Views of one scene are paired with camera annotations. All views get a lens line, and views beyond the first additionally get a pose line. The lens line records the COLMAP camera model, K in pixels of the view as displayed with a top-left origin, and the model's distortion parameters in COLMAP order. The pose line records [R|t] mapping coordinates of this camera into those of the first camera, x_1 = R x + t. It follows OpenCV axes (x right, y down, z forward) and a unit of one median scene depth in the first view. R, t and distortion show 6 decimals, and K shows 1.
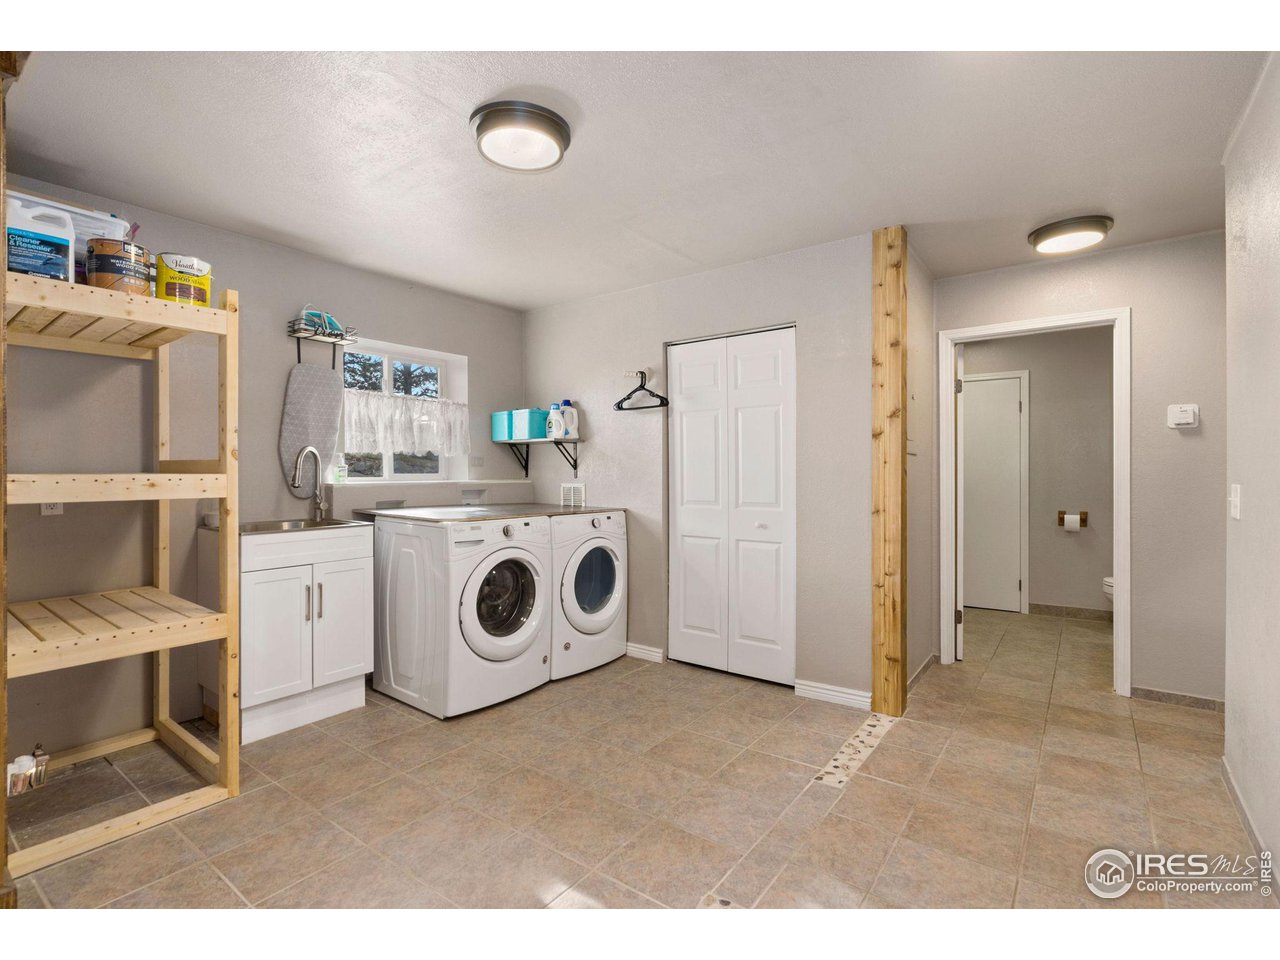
lens RADIAL K [[598.1, 0, 641.8], [0, 598.1, 478.2], [0, 0, 1]] dist [0.000123, -0.000011]
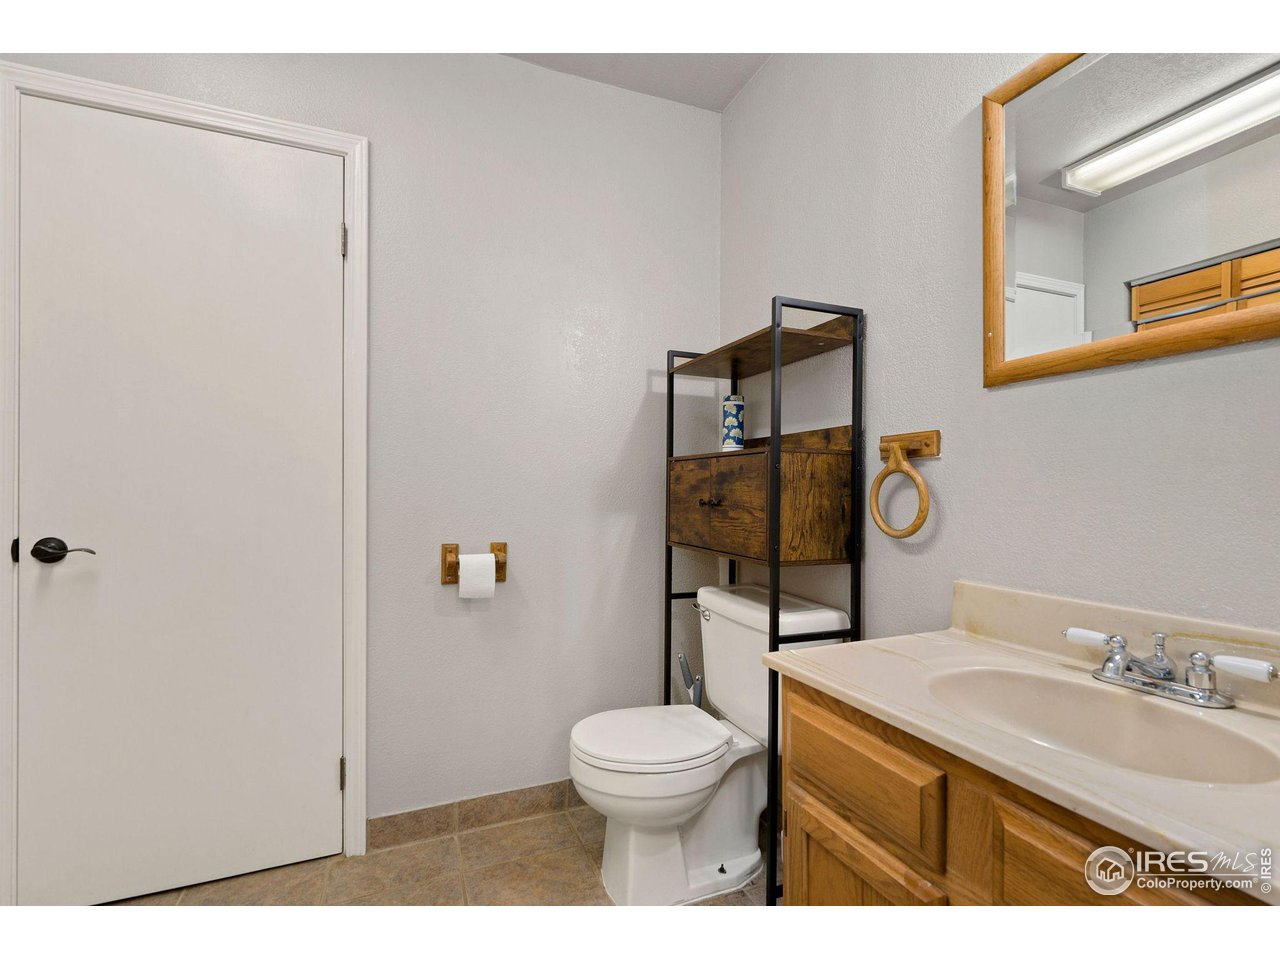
lens RADIAL K [[598.1, 0, 641.6], [0, 598.1, 484.2], [0, 0, 1]] dist [0.000123, -0.000011]
pose [[0.503286, 0.007027, 0.864091, 0.443919], [-0.001954, 0.999974, -0.006994, 0.019940], [-0.864118, 0.001831, 0.503287, 0.715472]]
